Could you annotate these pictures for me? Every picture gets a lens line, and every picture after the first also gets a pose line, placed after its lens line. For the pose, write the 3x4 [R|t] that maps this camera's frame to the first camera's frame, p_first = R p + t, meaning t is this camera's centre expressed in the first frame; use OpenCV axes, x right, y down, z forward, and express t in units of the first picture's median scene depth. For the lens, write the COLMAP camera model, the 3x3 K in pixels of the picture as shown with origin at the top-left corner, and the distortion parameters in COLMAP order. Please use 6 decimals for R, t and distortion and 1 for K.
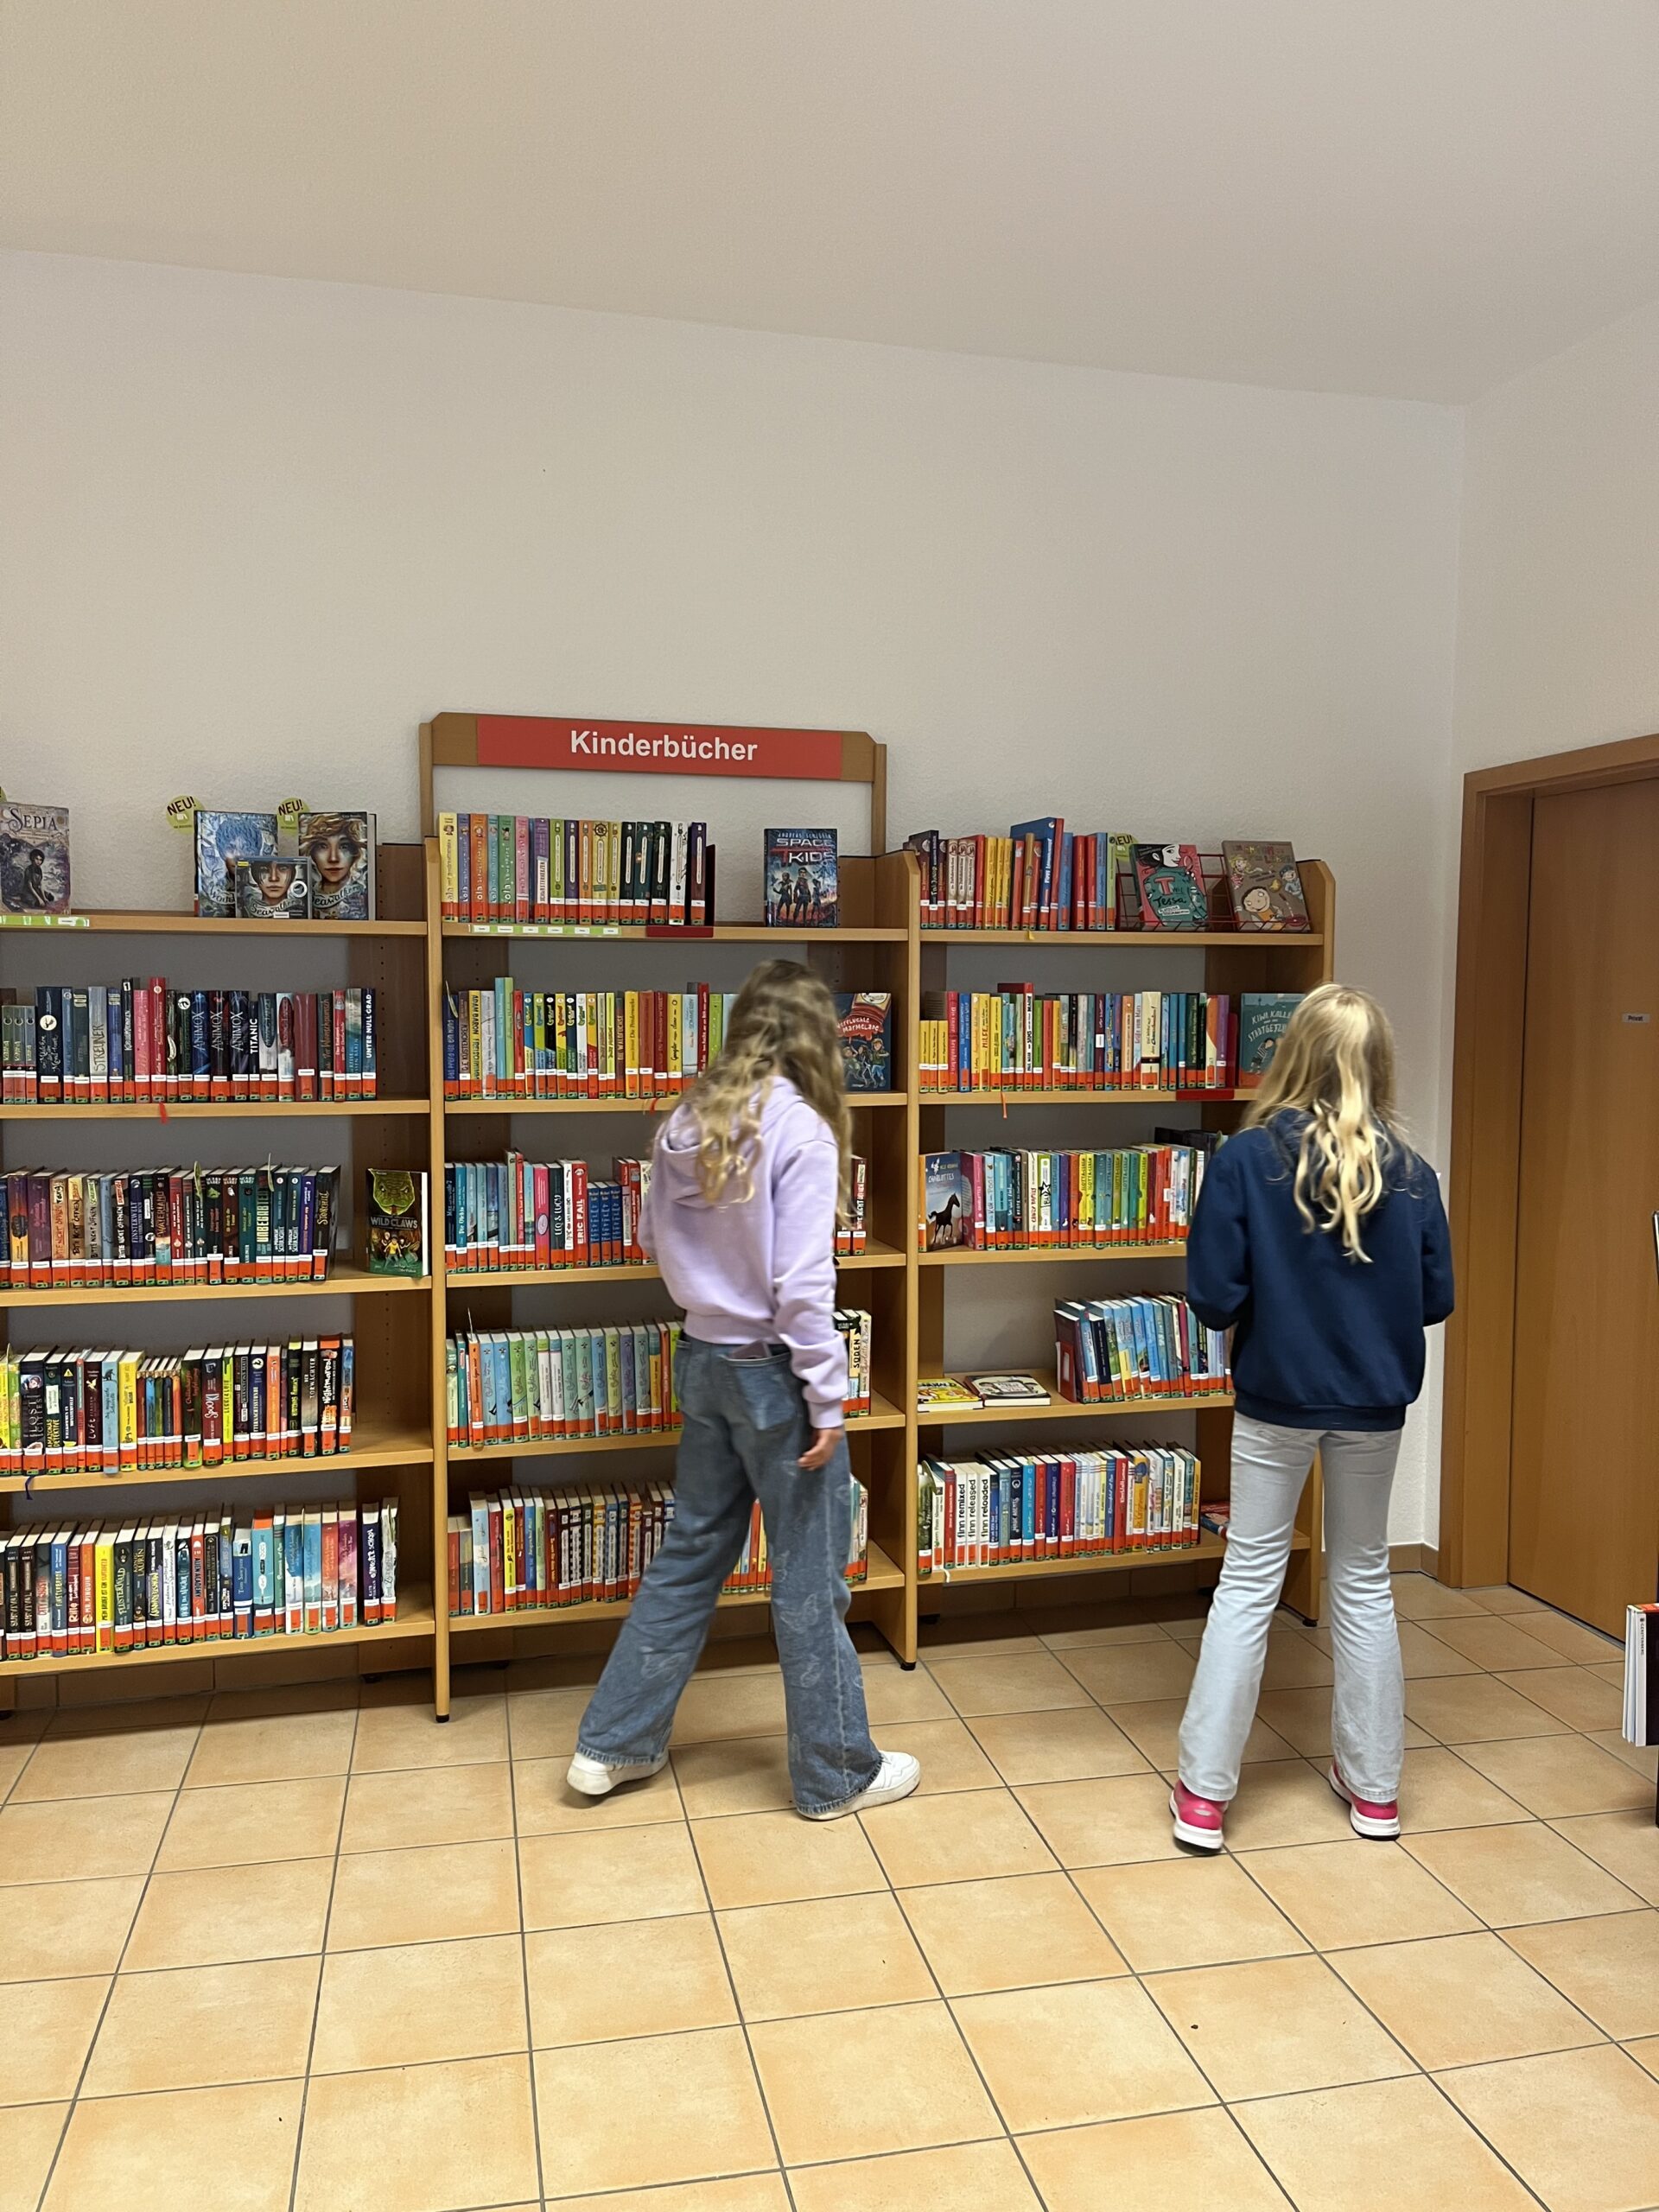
lens RADIAL K [[1672.2, 0, 828.5], [0, 1672.2, 1112.8], [0, 0, 1]] dist [0.098505, -0.136439]
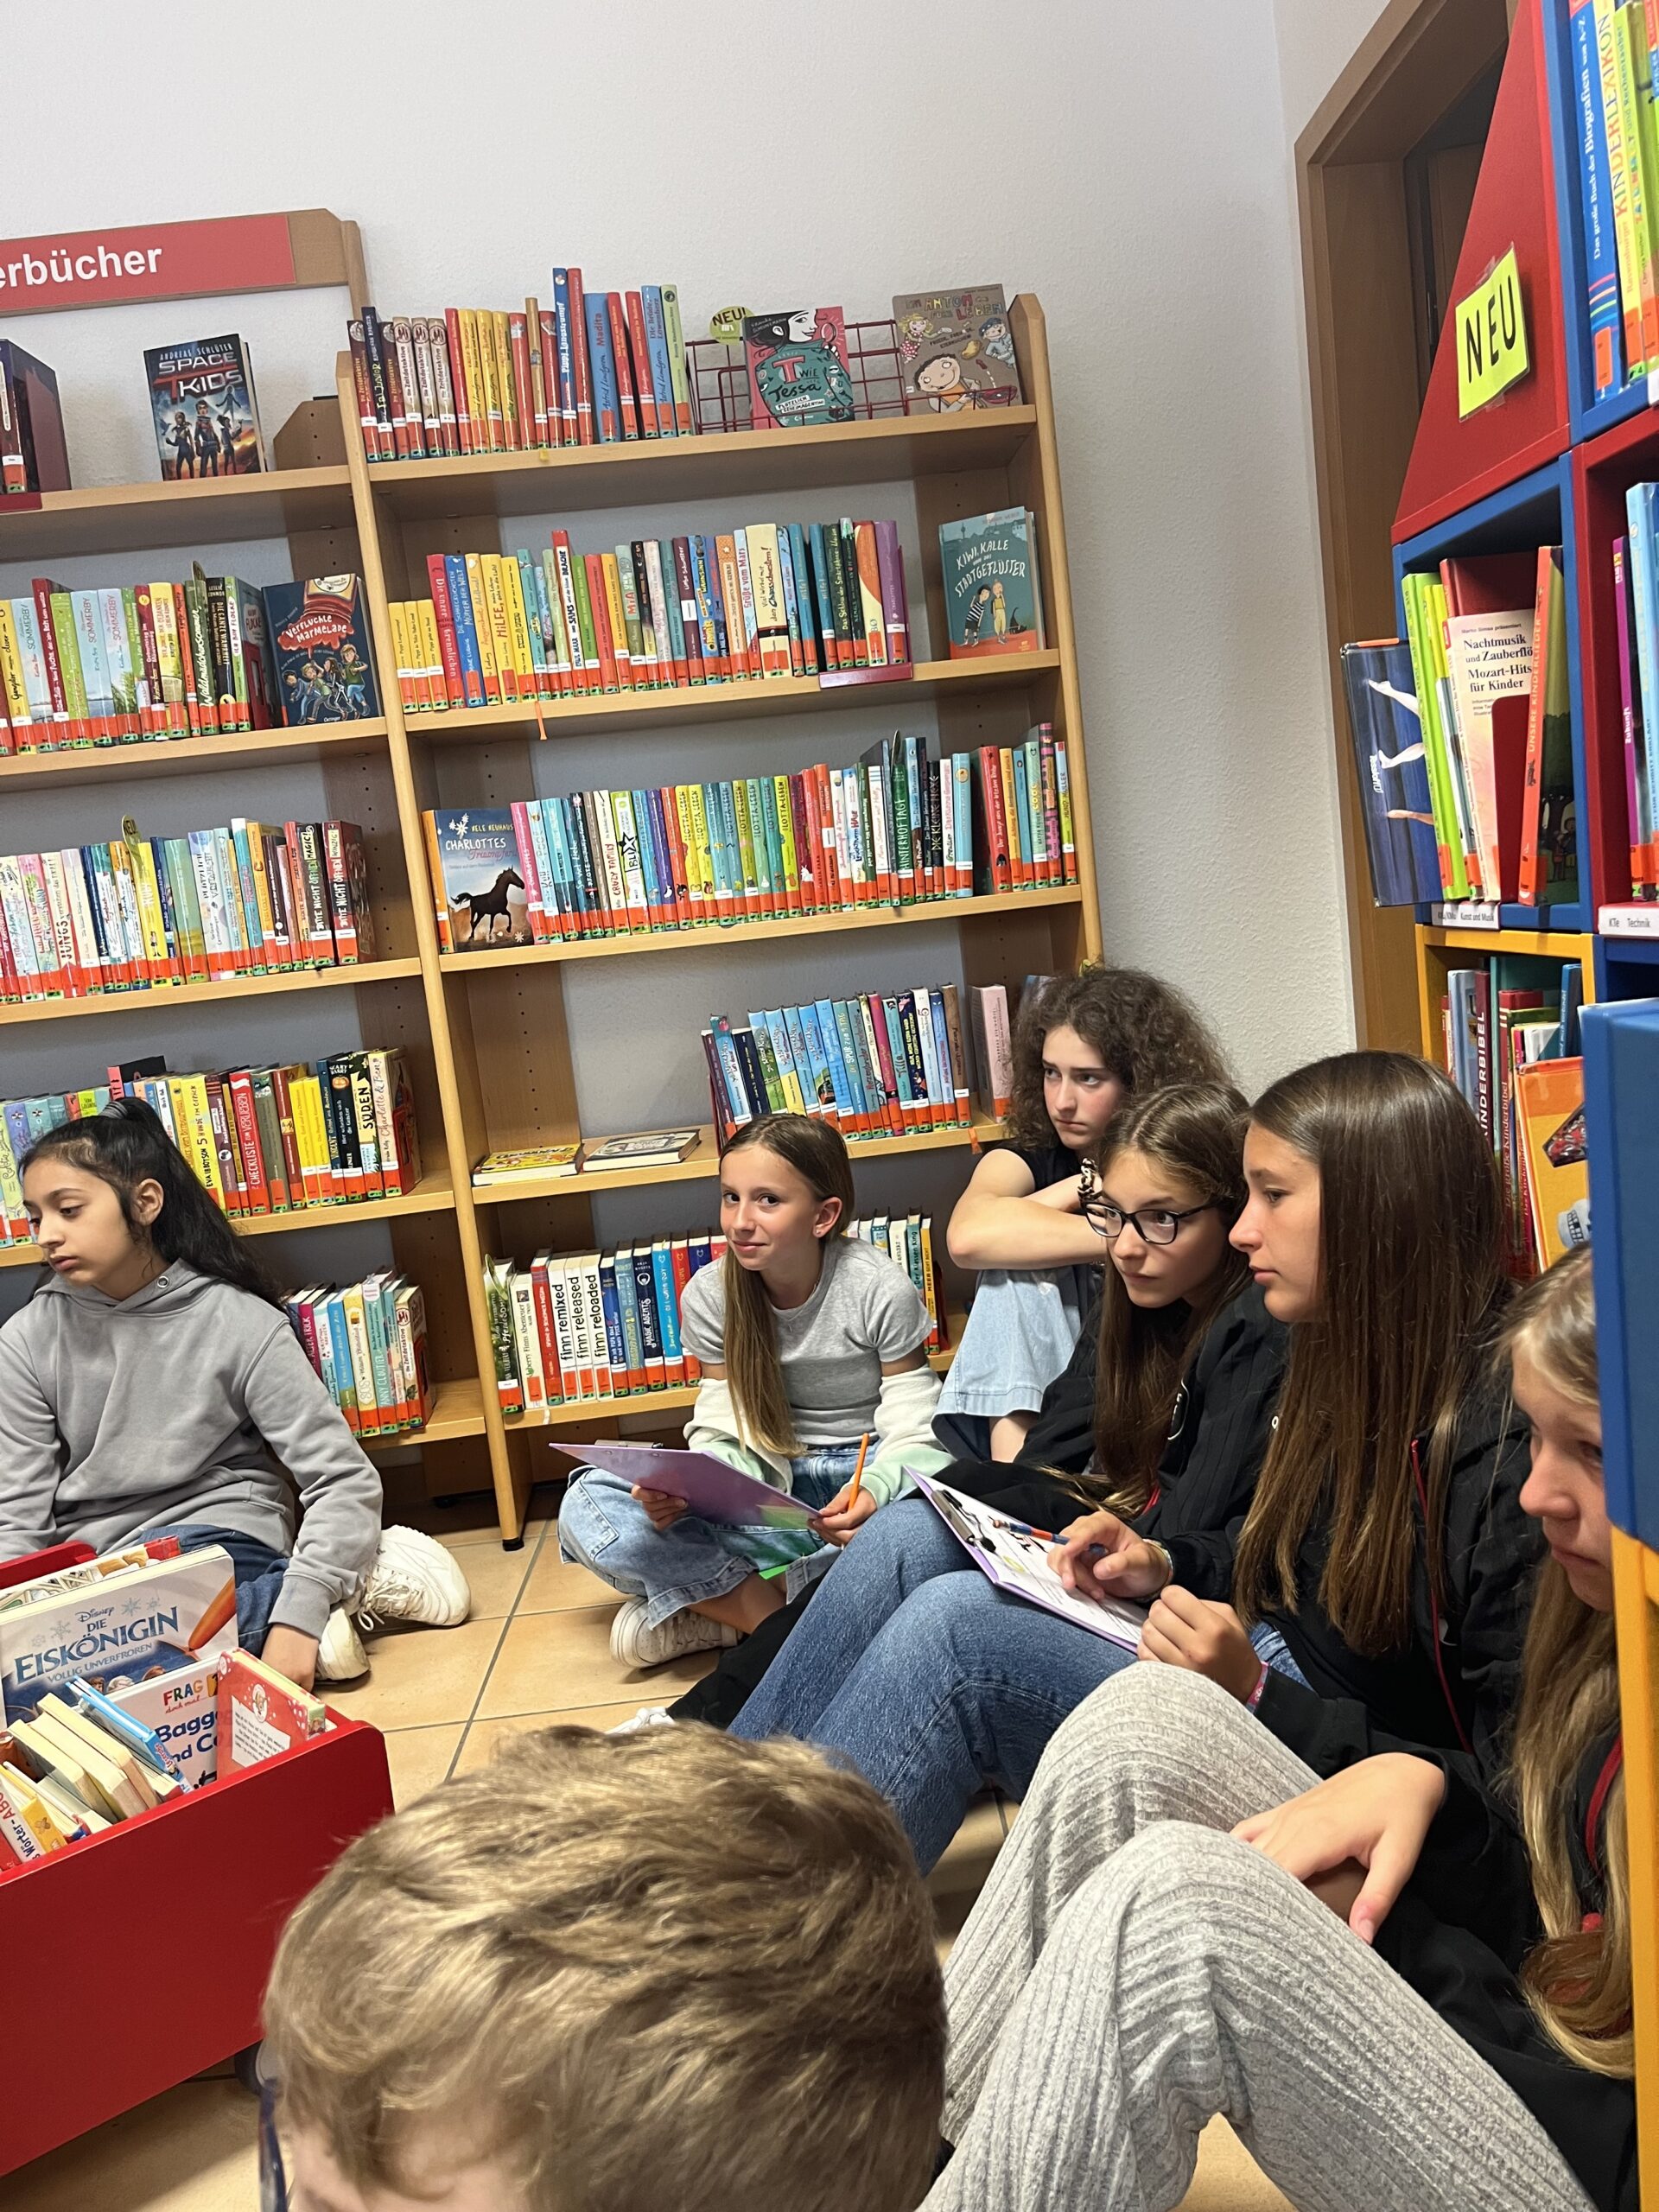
lens RADIAL K [[1657.5, 0, 829.5], [0, 1657.5, 1106.0], [0, 0, 1]] dist [0.071434, -0.102217]
pose [[0.977208, -0.092938, -0.190858, 0.335647], [0.103292, 0.993632, 0.045014, 0.132440], [0.185459, -0.063702, 0.980585, 0.364383]]
